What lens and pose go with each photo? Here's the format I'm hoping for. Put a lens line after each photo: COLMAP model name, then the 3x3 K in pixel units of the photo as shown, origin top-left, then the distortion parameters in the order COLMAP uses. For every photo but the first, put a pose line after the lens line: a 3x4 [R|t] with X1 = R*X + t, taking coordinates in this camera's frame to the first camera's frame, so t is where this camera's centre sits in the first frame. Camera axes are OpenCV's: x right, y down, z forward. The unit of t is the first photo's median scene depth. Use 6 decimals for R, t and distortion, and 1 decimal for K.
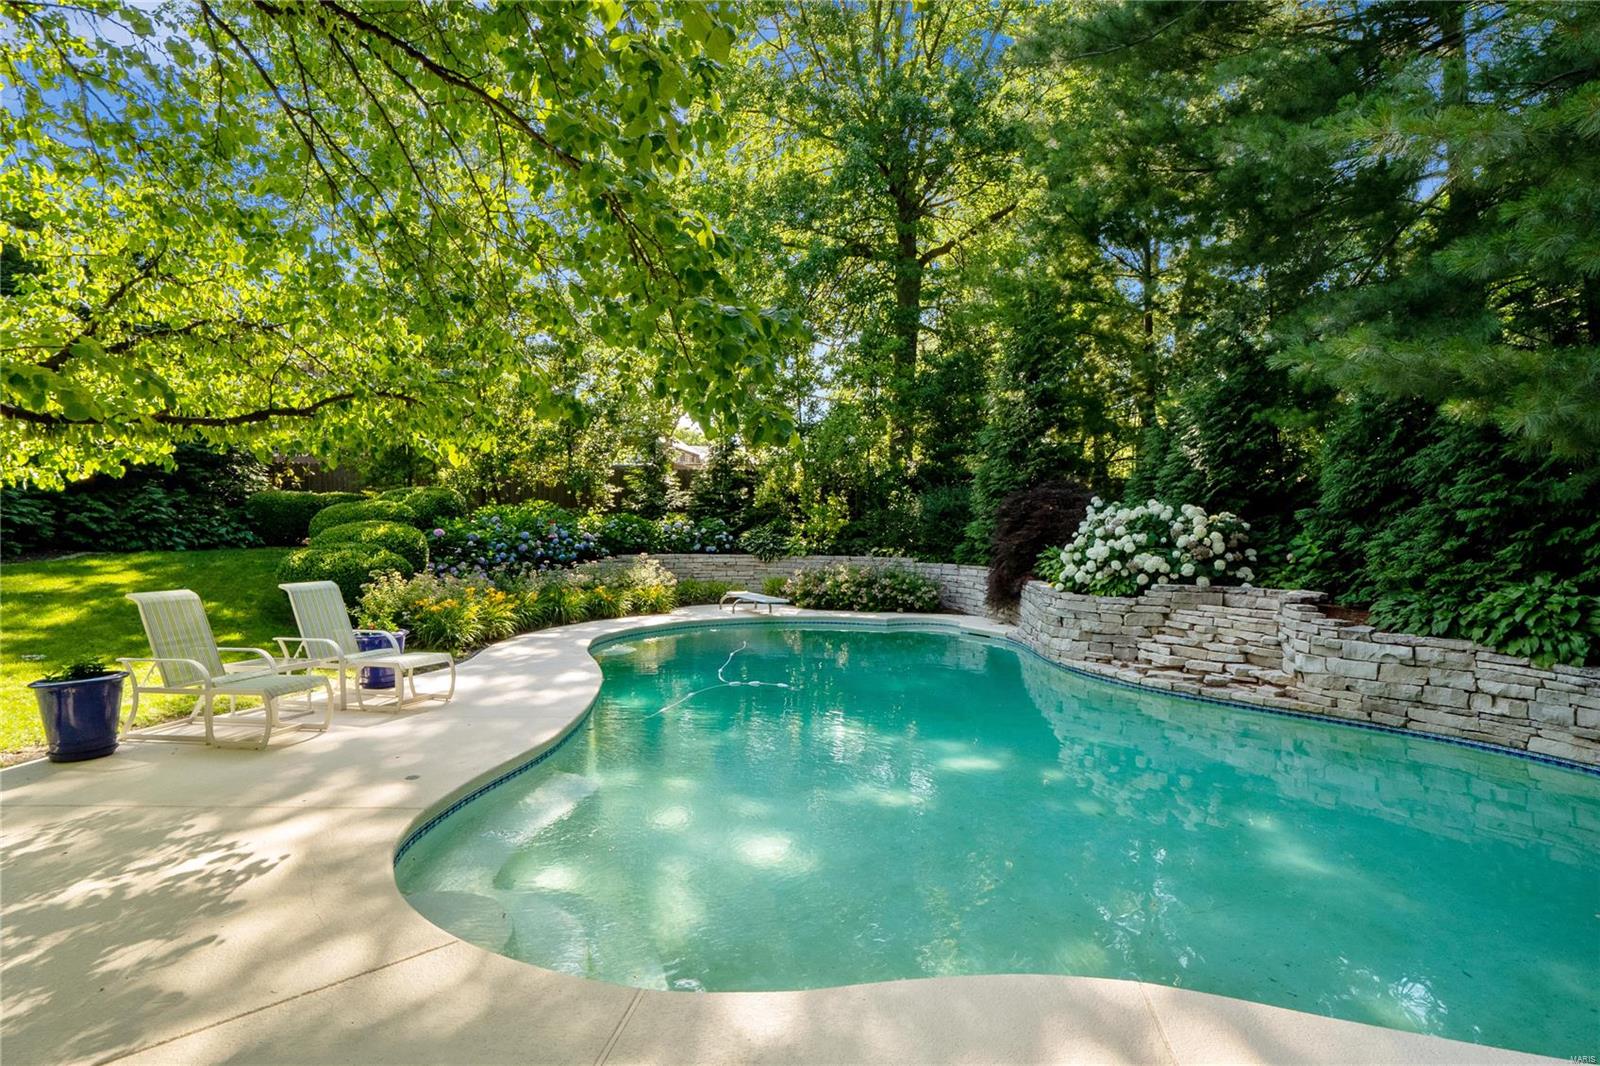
lens RADIAL K [[803.0, 0, 793.1], [0, 803.0, 529.8], [0, 0, 1]] dist [0.000140, 0.000160]
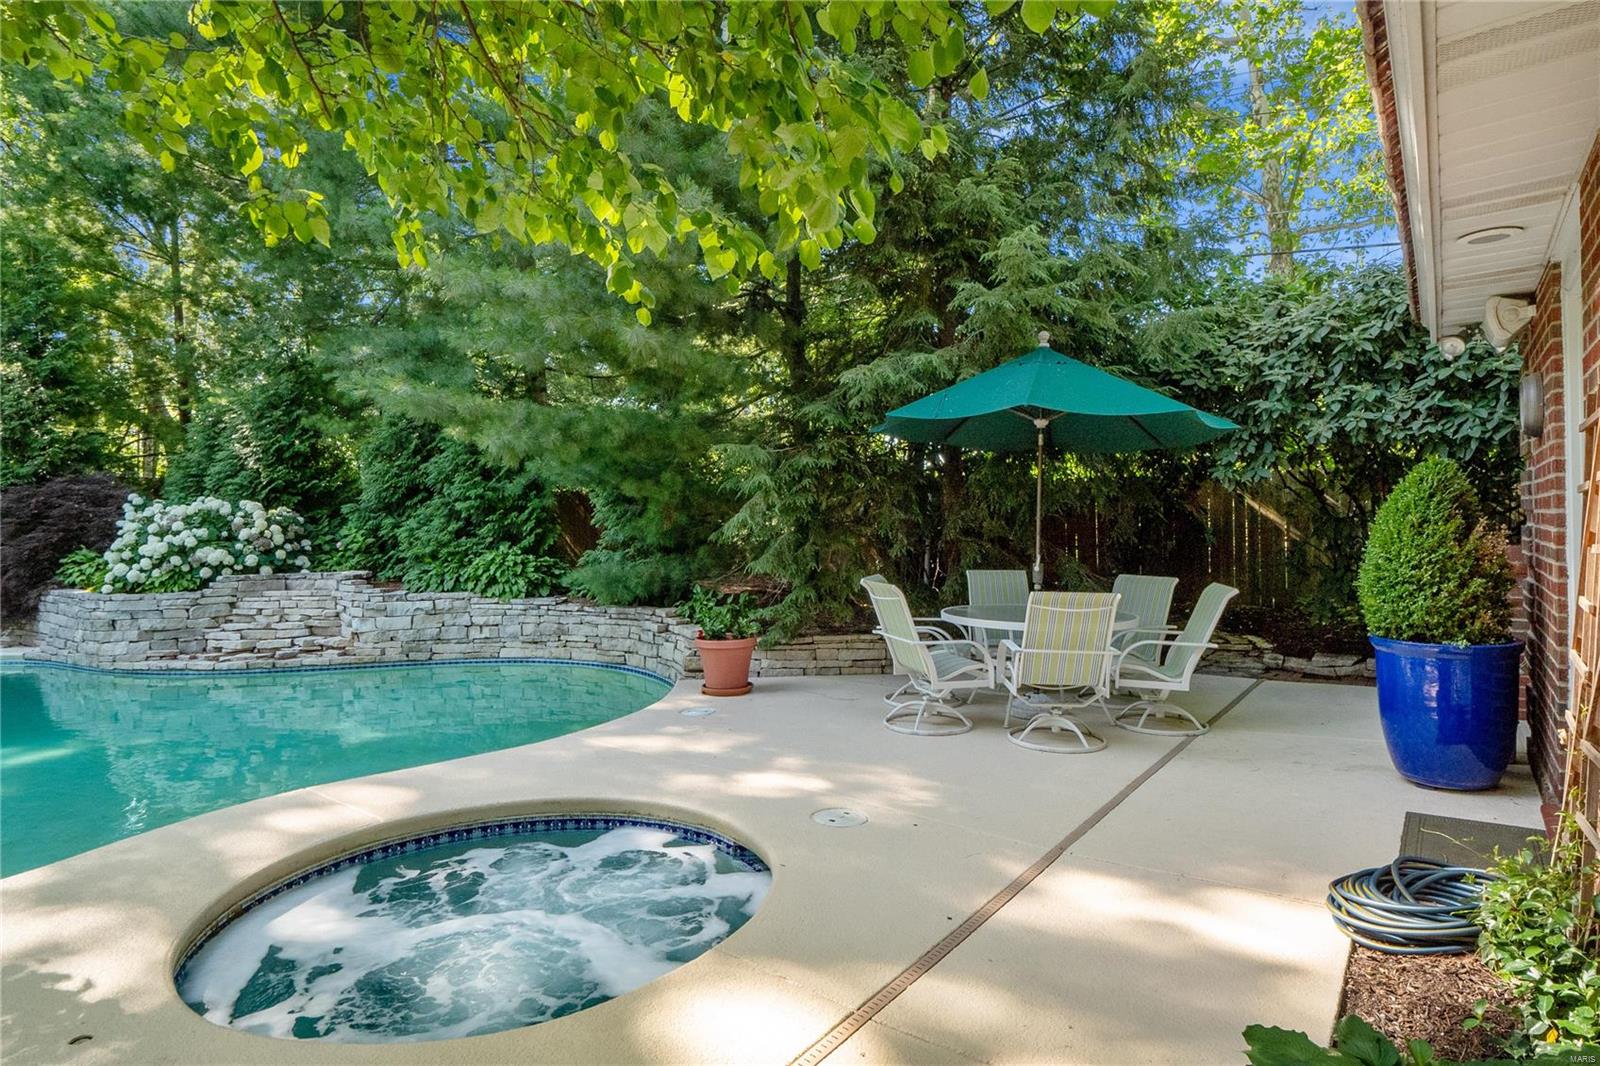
lens RADIAL K [[857.8, 0, 798.0], [0, 857.8, 529.2], [0, 0, 1]] dist [-0.032090, -0.001295]
pose [[0.475319, -0.022589, 0.879523, -0.151589], [0.031851, 0.999457, 0.008456, 0.021730], [-0.879237, 0.023994, 0.475780, -0.176194]]
